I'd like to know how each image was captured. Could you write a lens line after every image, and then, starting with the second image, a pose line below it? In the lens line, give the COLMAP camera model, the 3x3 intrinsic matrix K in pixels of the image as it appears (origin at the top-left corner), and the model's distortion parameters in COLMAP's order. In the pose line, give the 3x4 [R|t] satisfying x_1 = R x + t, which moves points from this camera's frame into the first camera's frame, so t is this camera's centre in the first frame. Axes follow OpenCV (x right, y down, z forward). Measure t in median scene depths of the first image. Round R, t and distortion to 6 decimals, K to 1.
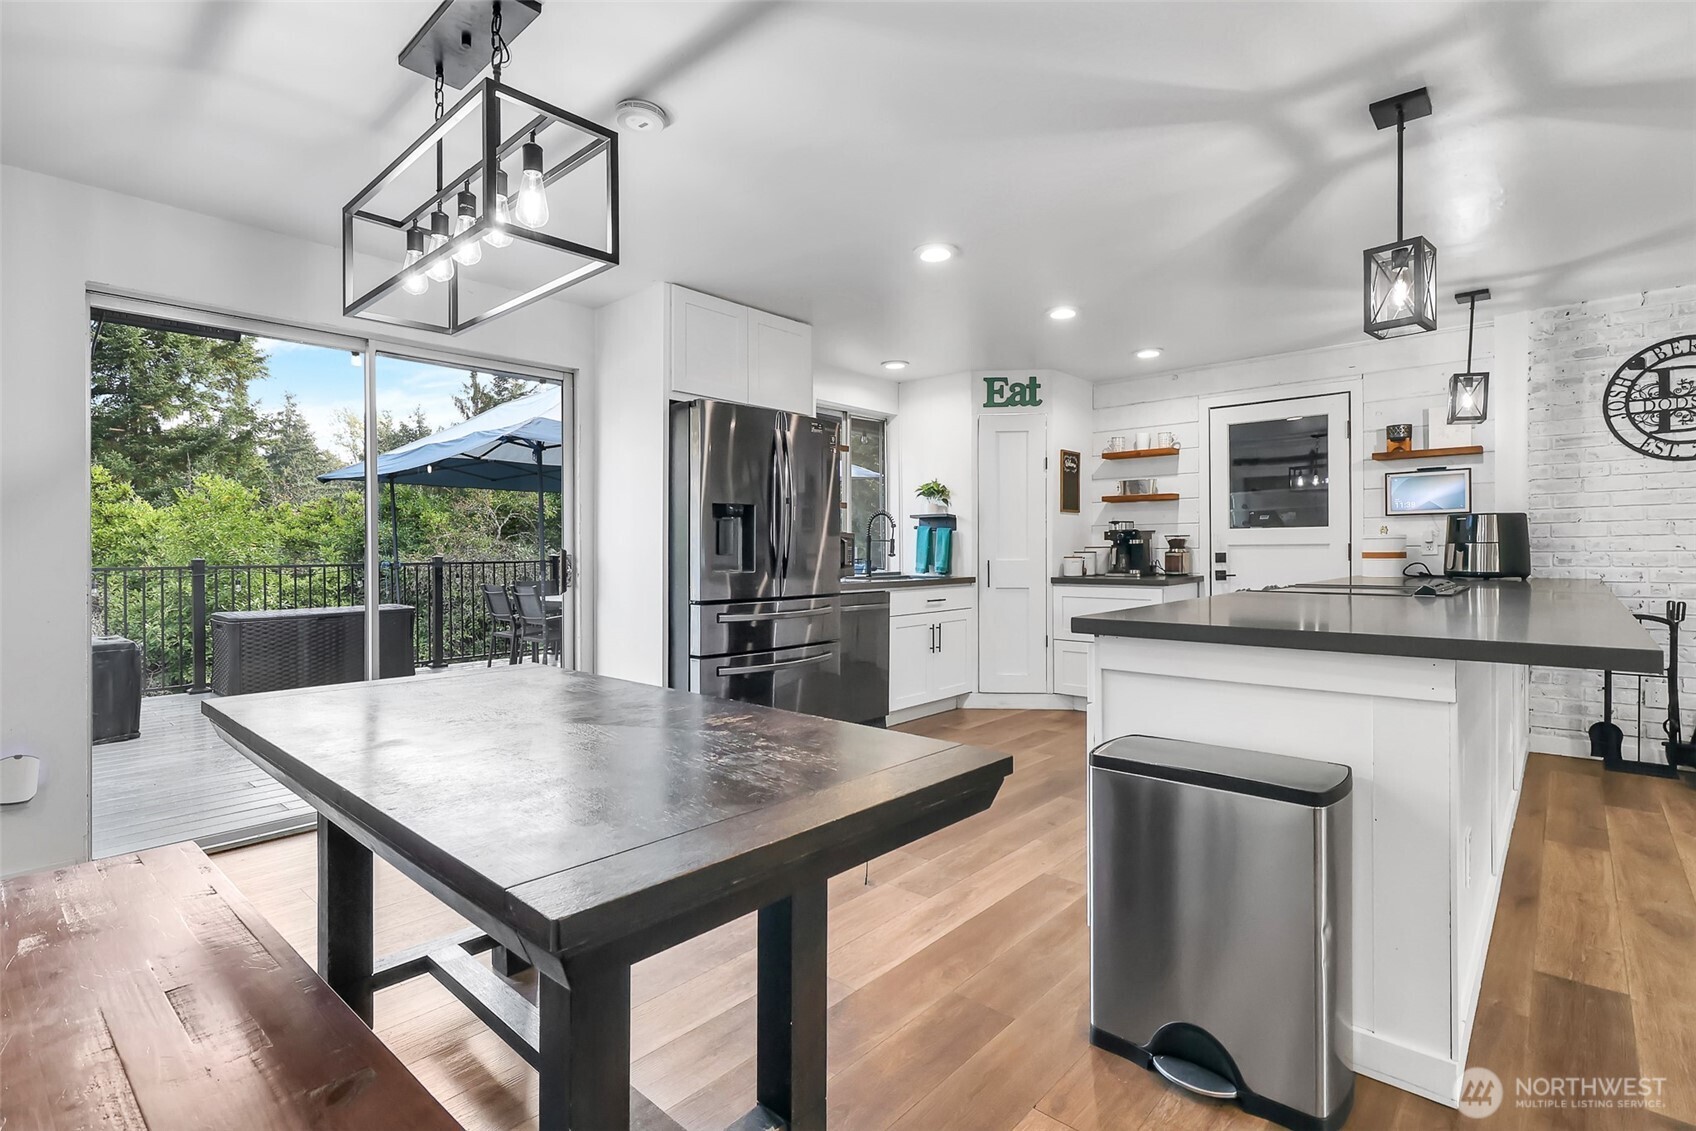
lens RADIAL K [[798.0, 0, 846.6], [0, 798.0, 565.8], [0, 0, 1]] dist [-0.005191, 0.000135]
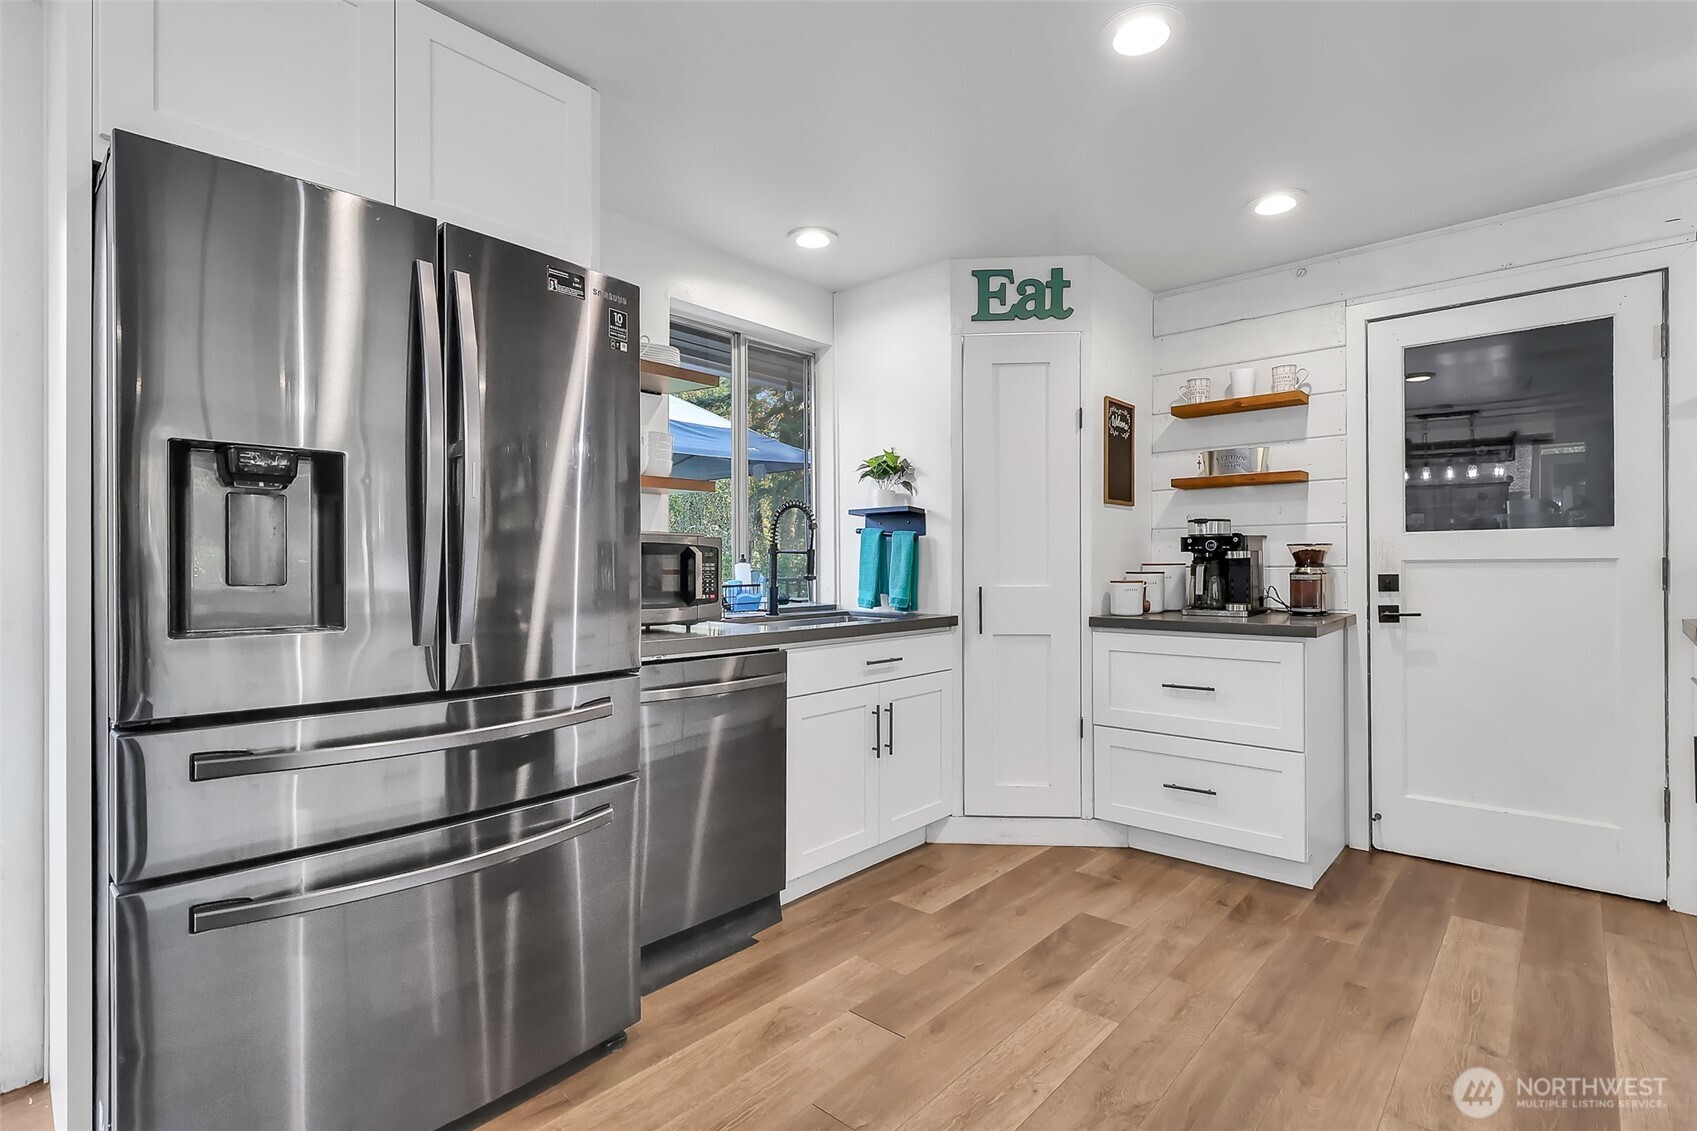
lens RADIAL K [[798.5, 0, 864.8], [0, 798.5, 571.6], [0, 0, 1]] dist [-0.005191, 0.000135]
pose [[0.999843, 0.001167, 0.017683, 0.085086], [-0.000962, 0.999933, -0.011573, -0.011272], [-0.017695, 0.011554, 0.999777, 0.429456]]
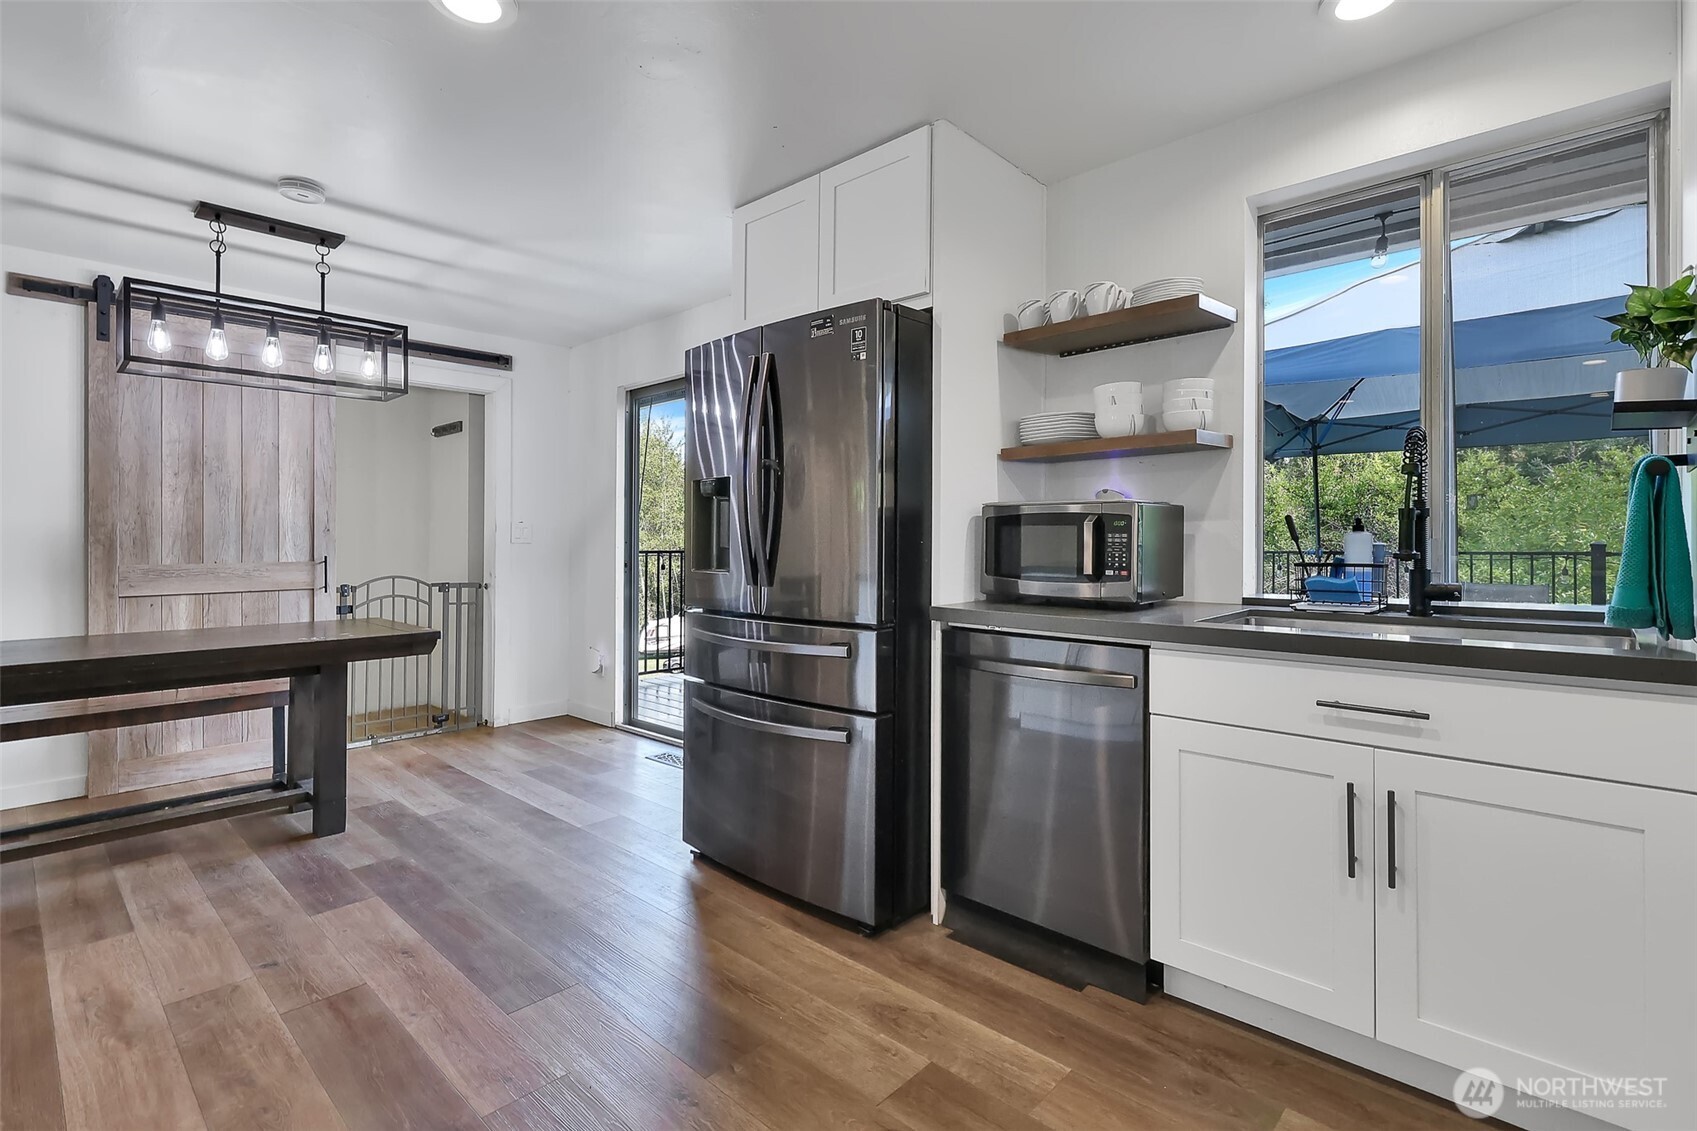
lens RADIAL K [[798.5, 0, 877.6], [0, 798.5, 543.8], [0, 0, 1]] dist [-0.005191, 0.000135]
pose [[-0.002628, 0.009574, -0.999951, 0.395998], [-0.013517, 0.999862, 0.009608, -0.018580], [0.999905, 0.013541, -0.002498, 0.777856]]
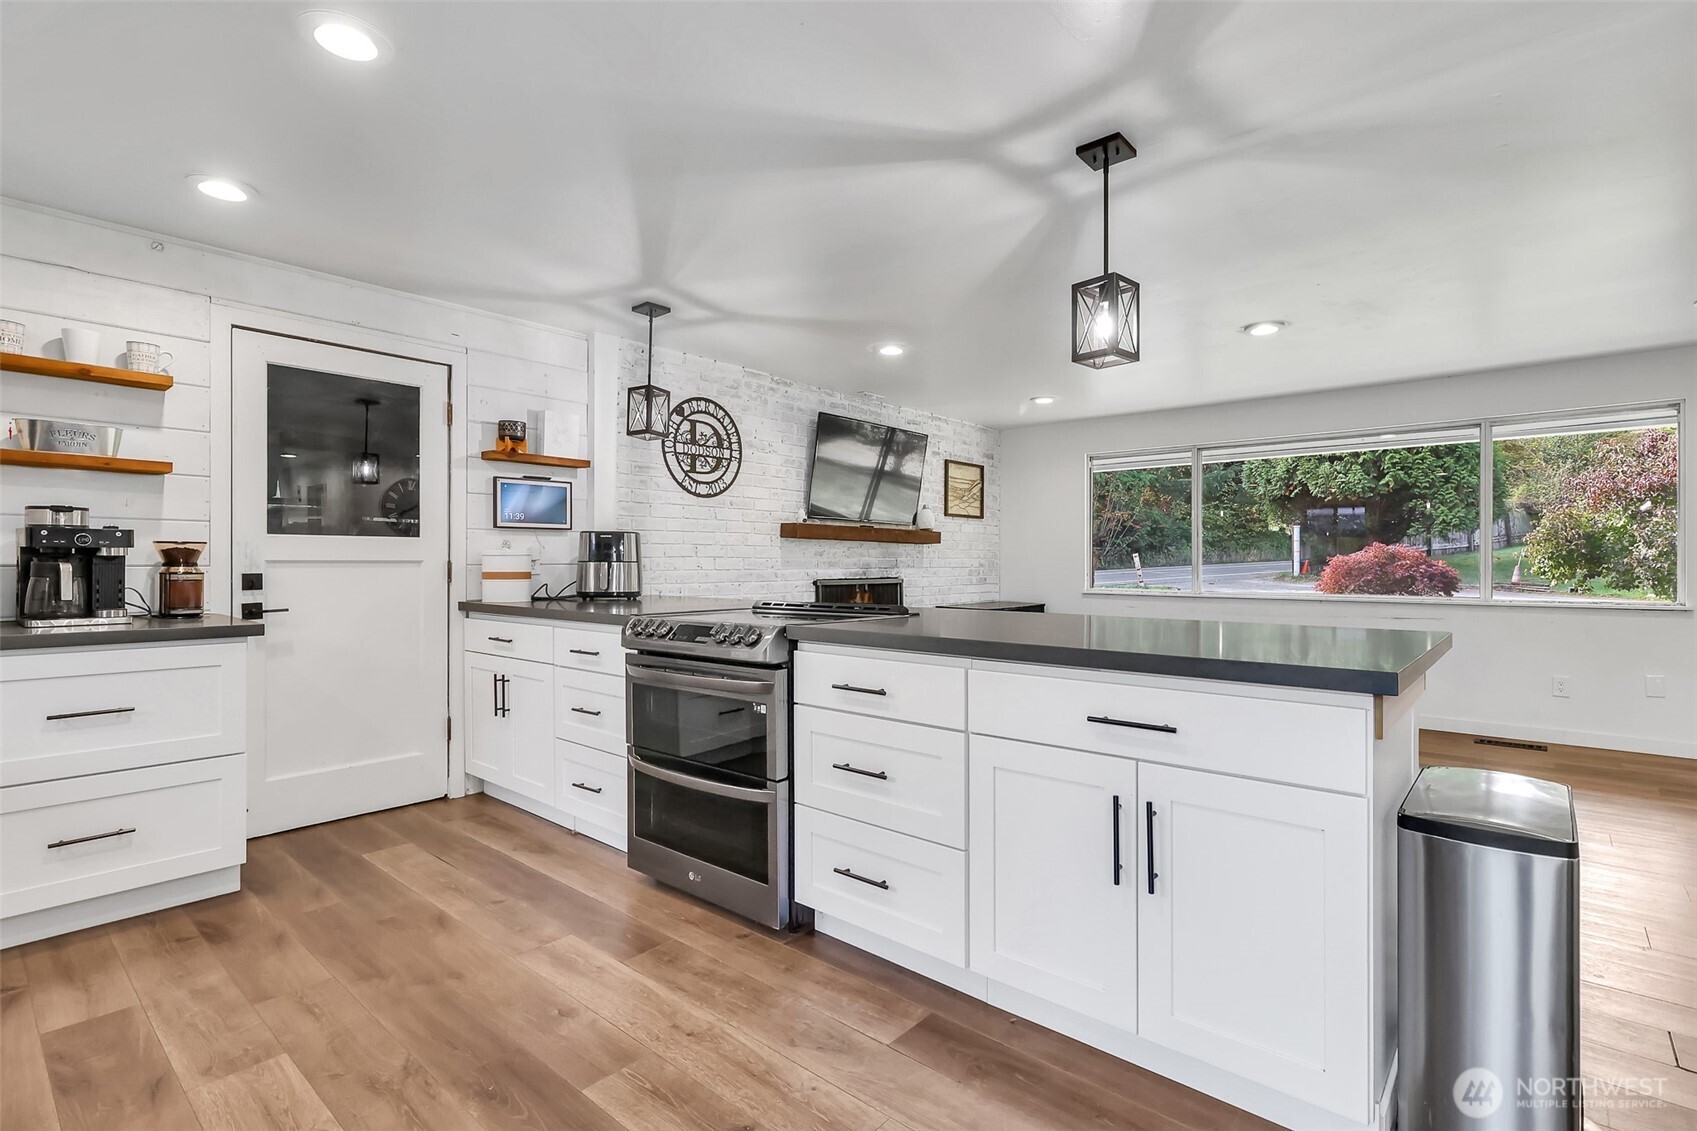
lens RADIAL K [[798.5, 0, 859.6], [0, 798.5, 560.0], [0, 0, 1]] dist [-0.005191, 0.000135]
pose [[-0.032042, 0.011125, 0.999425, -0.135532], [0.016562, 0.999807, -0.010598, -0.012398], [-0.999349, 0.016213, -0.032220, 0.551964]]
